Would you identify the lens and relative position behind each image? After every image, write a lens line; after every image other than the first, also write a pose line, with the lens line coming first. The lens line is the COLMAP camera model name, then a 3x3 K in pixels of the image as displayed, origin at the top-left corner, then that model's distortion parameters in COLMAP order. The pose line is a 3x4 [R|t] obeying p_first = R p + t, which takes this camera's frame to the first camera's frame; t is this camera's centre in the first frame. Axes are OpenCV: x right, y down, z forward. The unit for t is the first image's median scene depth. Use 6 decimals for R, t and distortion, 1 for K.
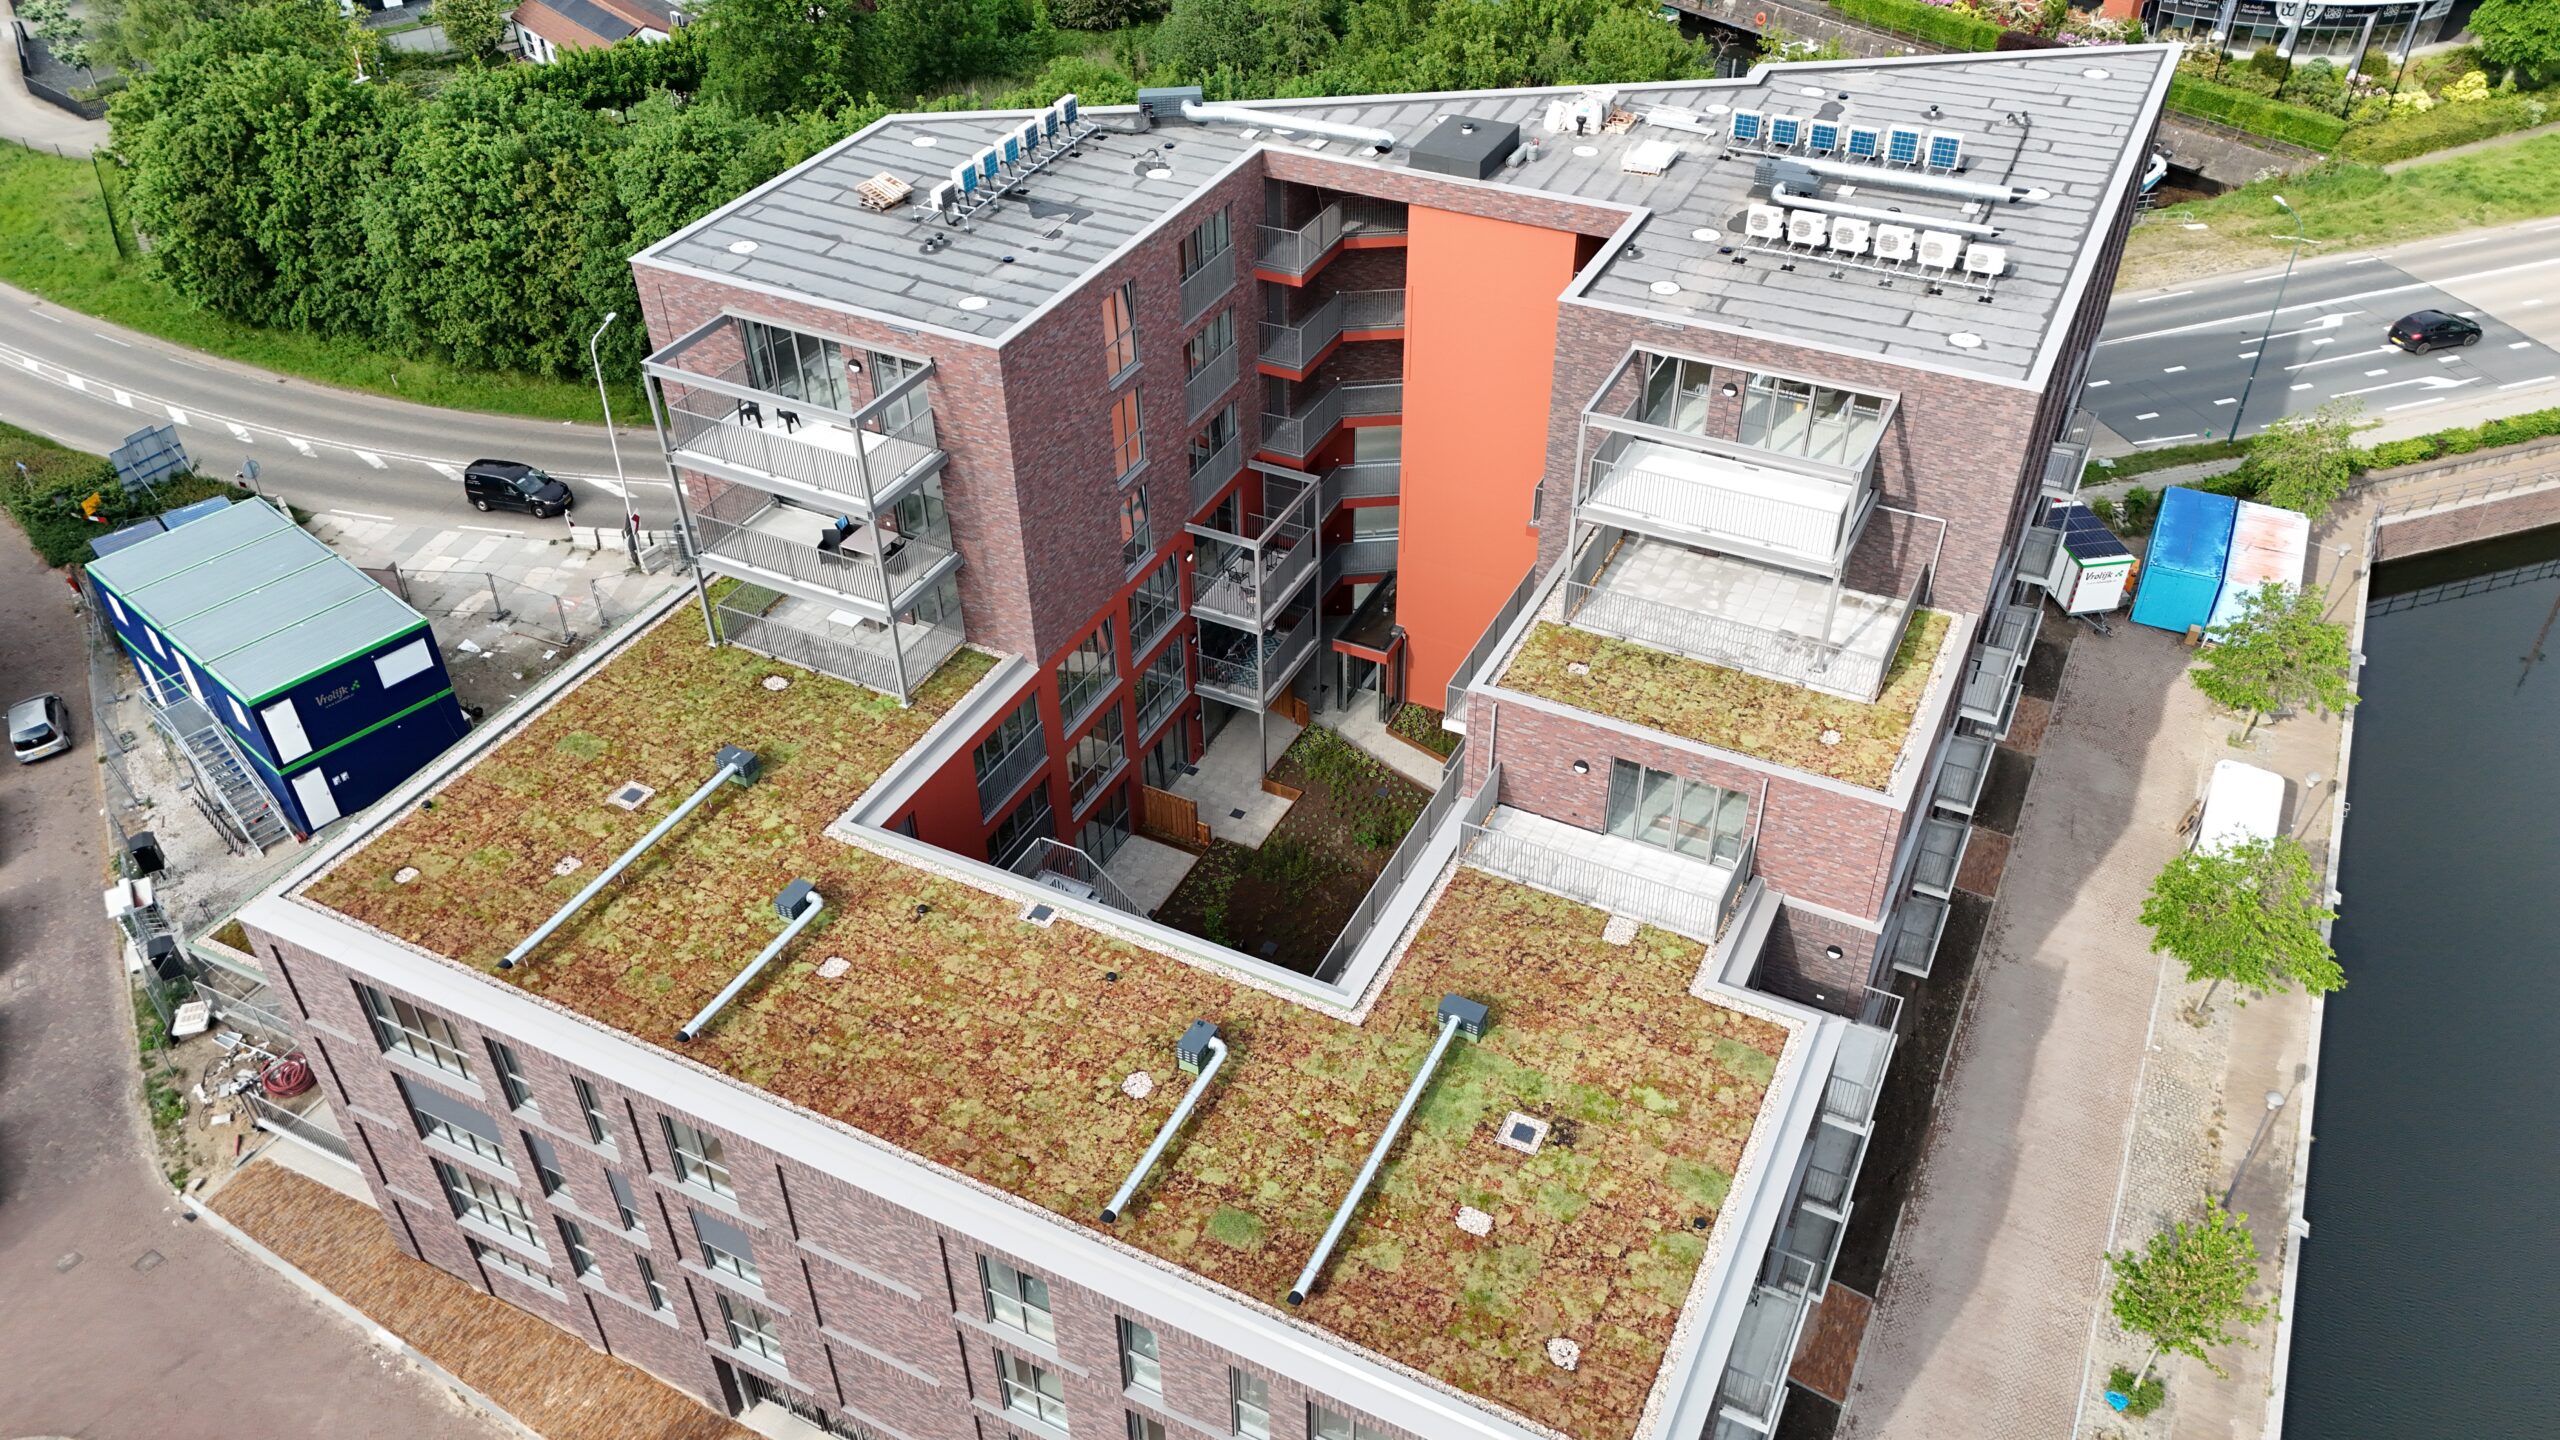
lens RADIAL K [[1873.8, 0, 1280.0], [0, 1873.8, 720.0], [0, 0, 1]] dist [0.081658, -0.074738]
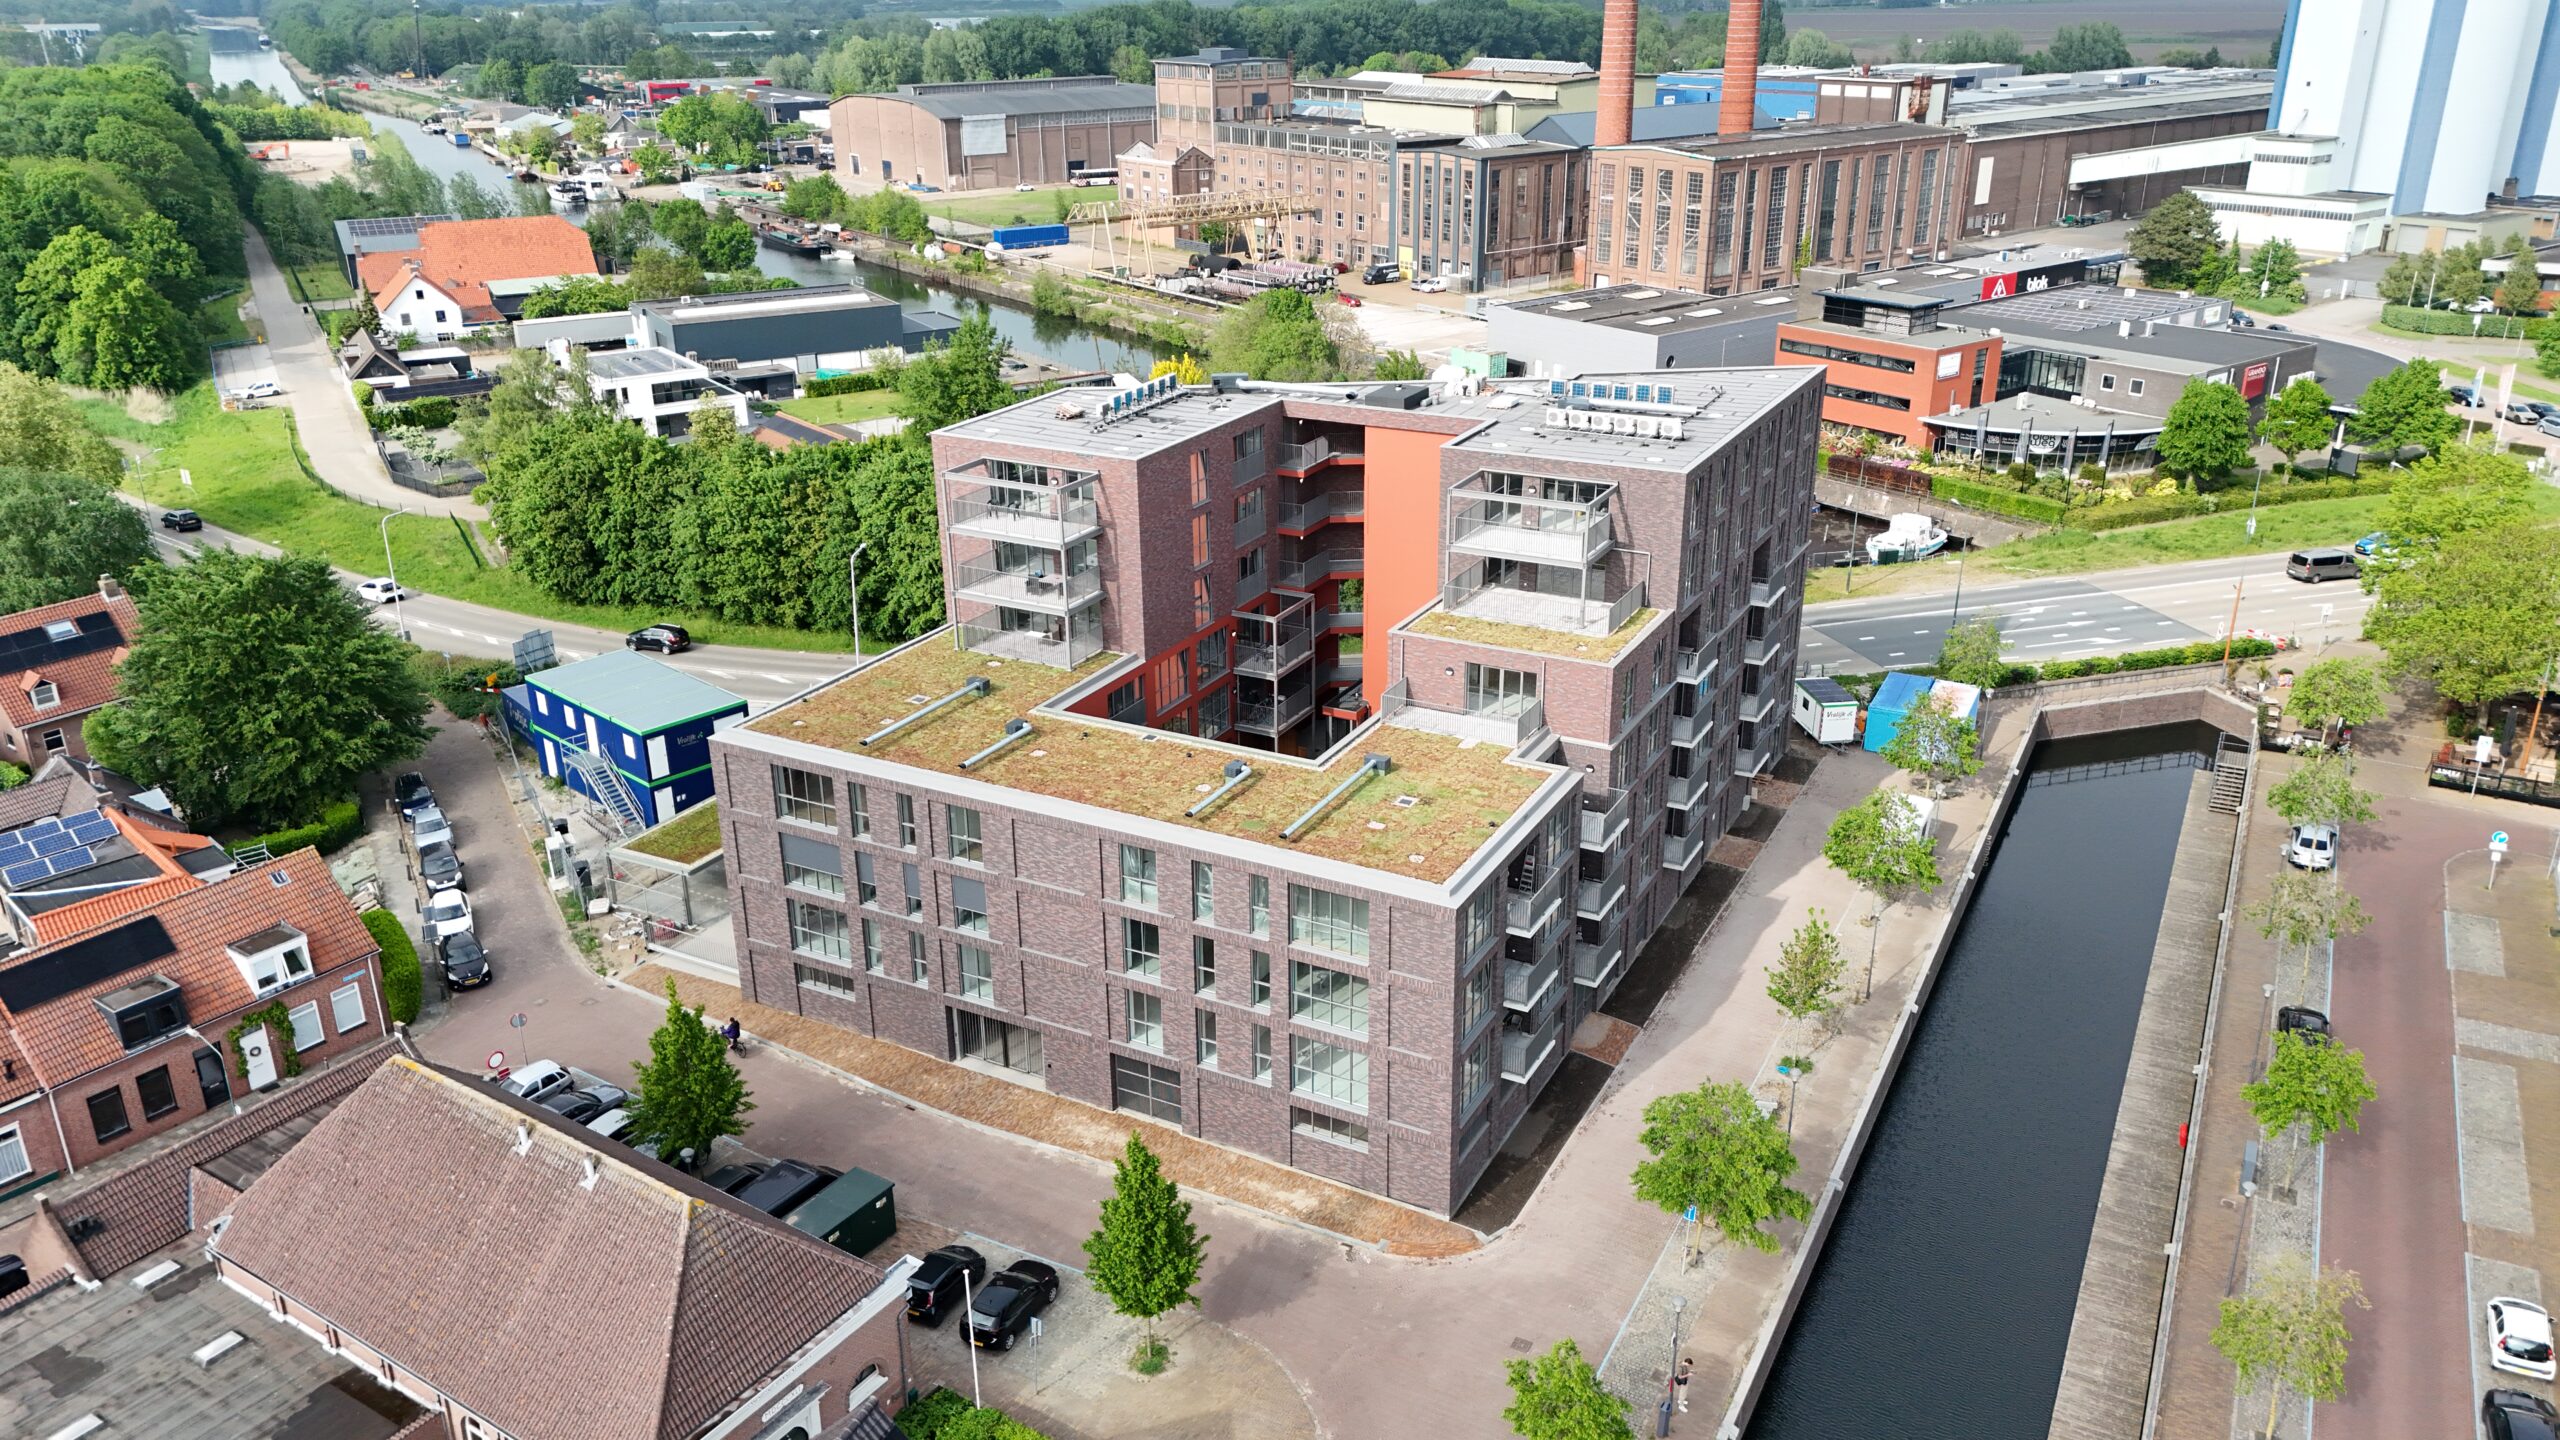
lens RADIAL K [[1874.9, 0, 1272.1], [0, 1874.9, 728.0], [0, 0, 1]] dist [0.156086, -0.322175]
pose [[0.999666, 0.014318, -0.021529, 0.016078], [-0.019681, 0.961385, -0.274503, 0.317489], [0.016768, 0.274835, 0.961345, -0.401316]]
